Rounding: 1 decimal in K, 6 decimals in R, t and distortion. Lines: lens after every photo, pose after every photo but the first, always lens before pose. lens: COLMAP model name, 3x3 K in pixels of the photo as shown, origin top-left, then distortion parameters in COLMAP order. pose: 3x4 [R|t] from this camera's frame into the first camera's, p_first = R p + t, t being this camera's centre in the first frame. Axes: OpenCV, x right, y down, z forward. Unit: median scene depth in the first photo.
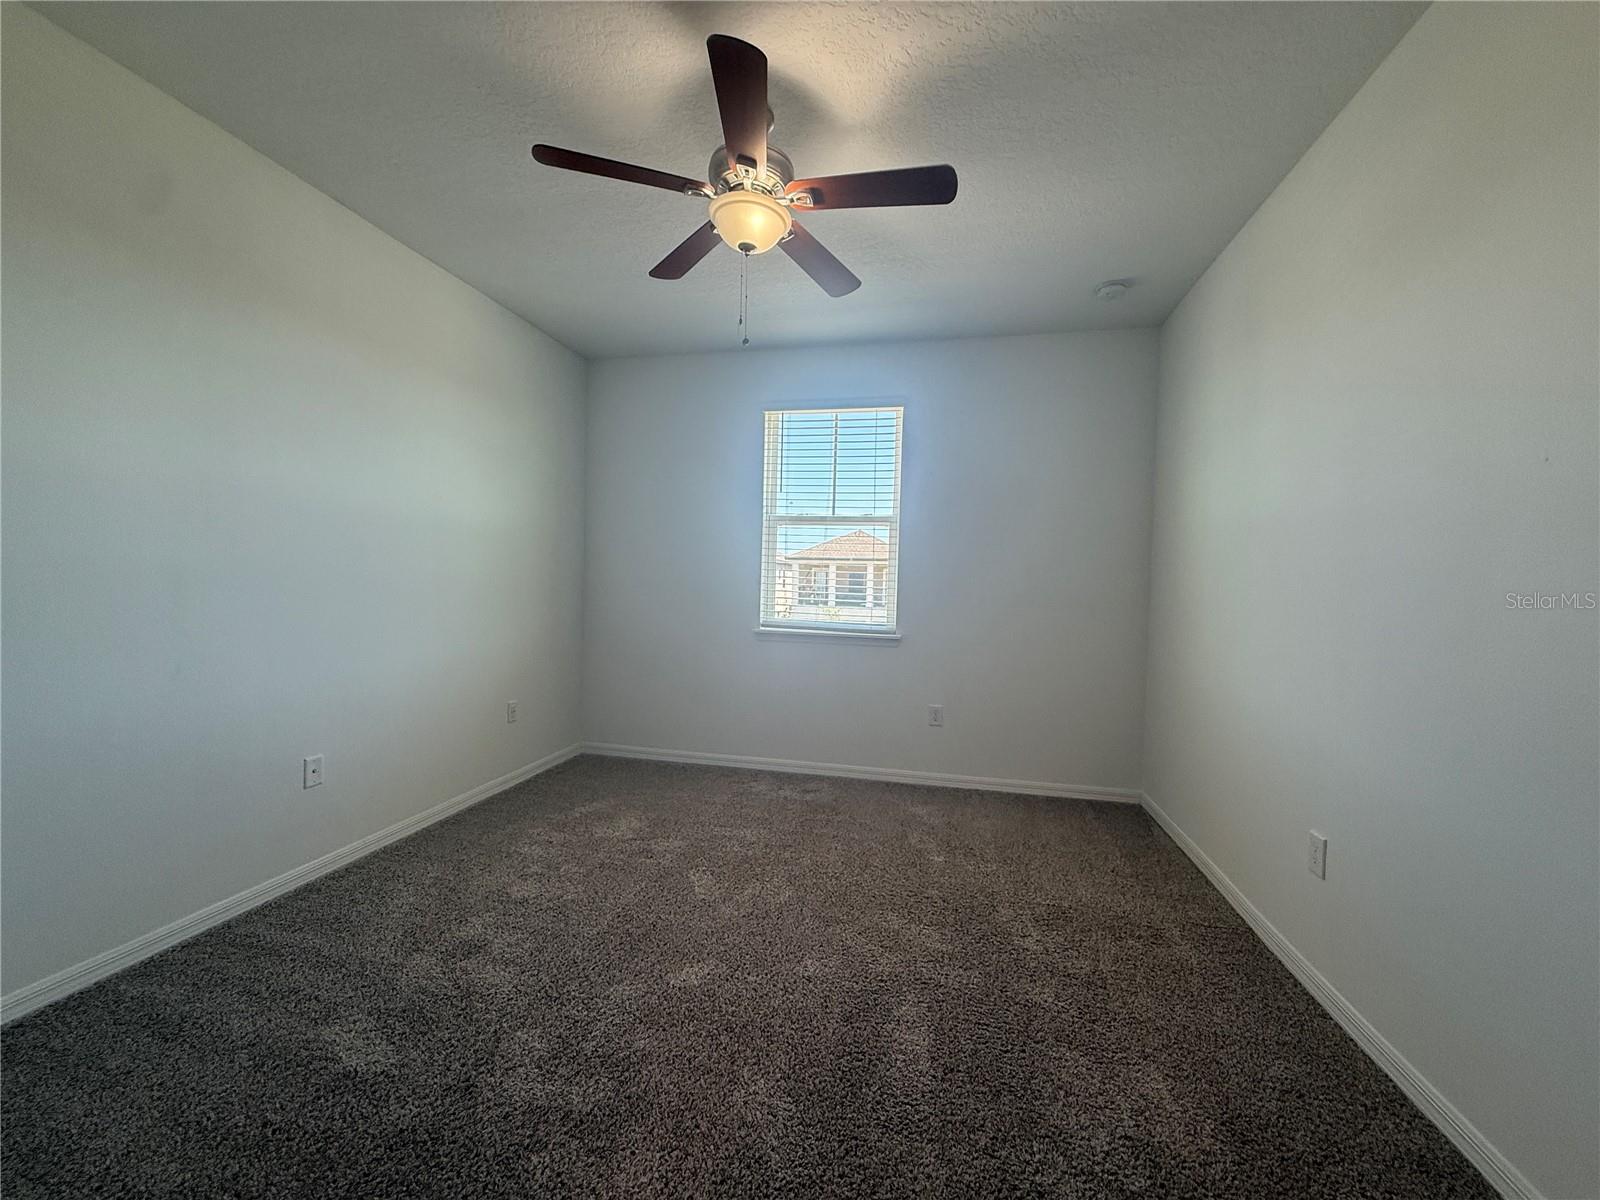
lens RADIAL K [[636.1, 0, 794.3], [0, 636.1, 599.5], [0, 0, 1]] dist [0.001674, -0.000196]
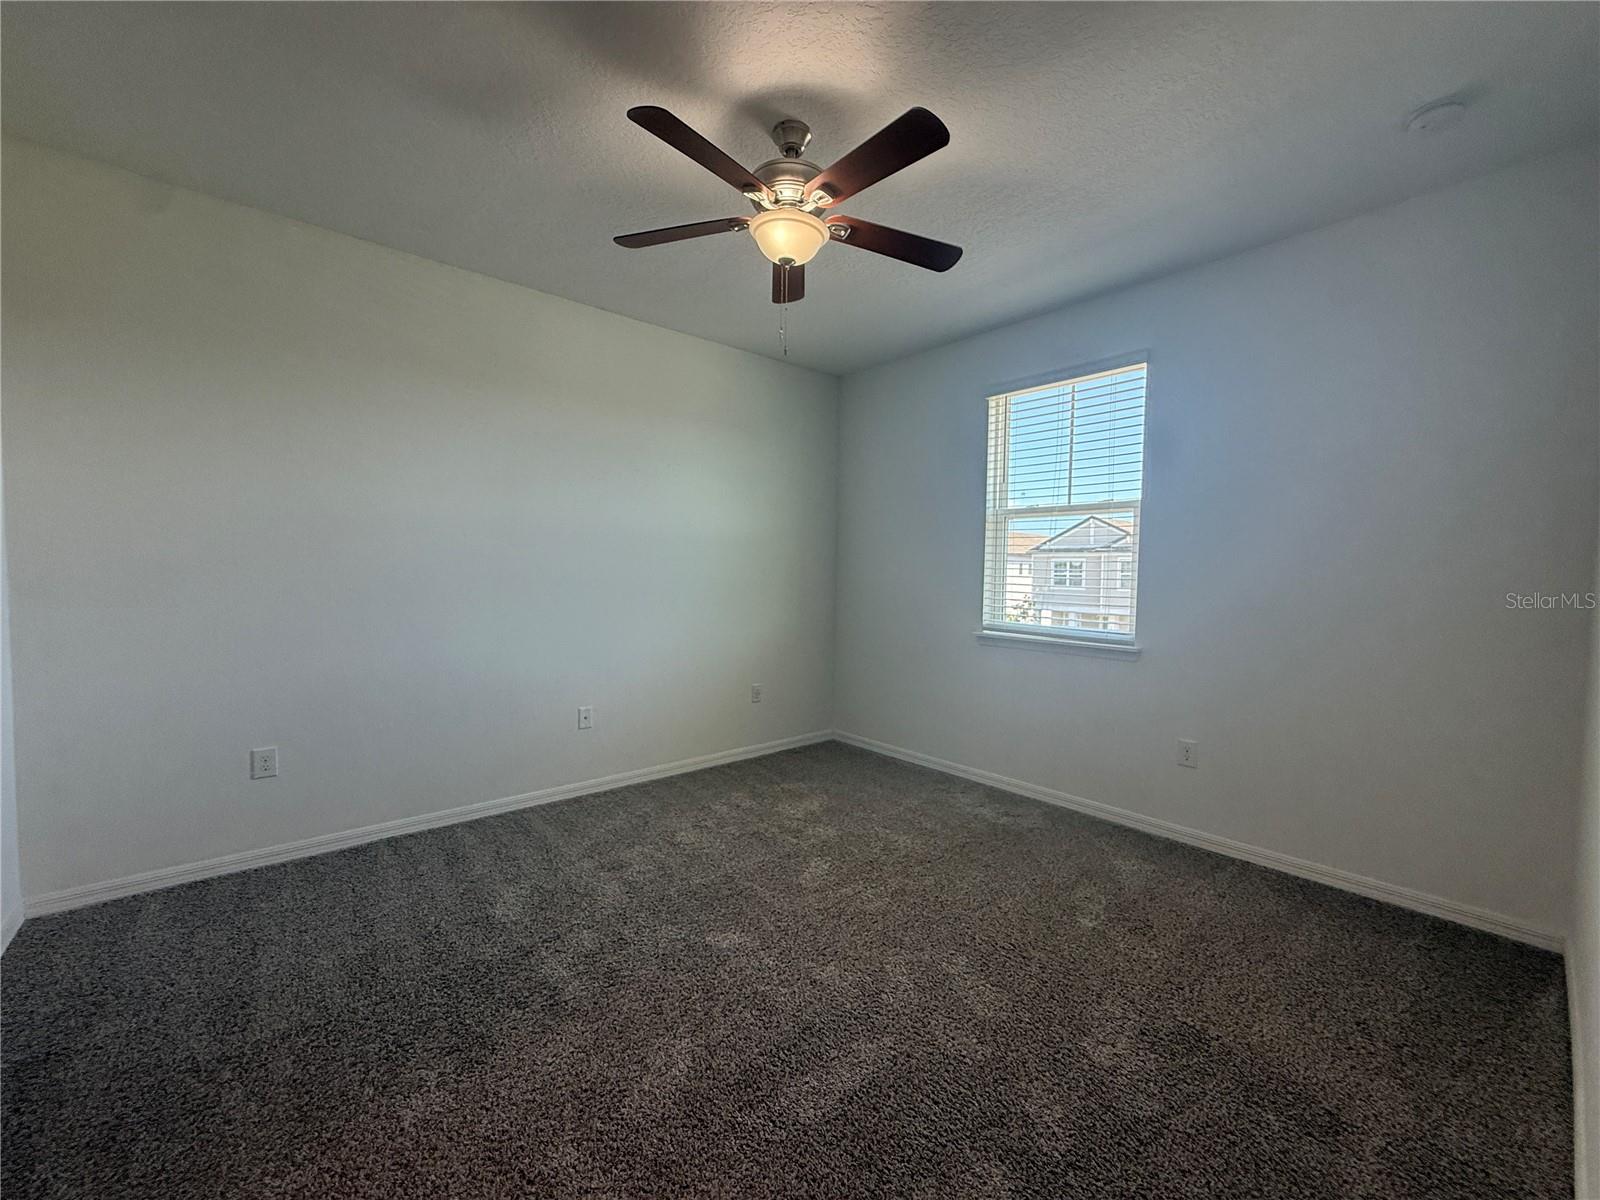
lens RADIAL K [[636.1, 0, 794.3], [0, 636.1, 599.5], [0, 0, 1]] dist [0.001674, -0.000196]
pose [[0.804107, 0.011581, -0.594372, 0.315691], [-0.010968, 0.999929, 0.004645, -0.003320], [0.594384, 0.002784, 0.804177, 0.097356]]
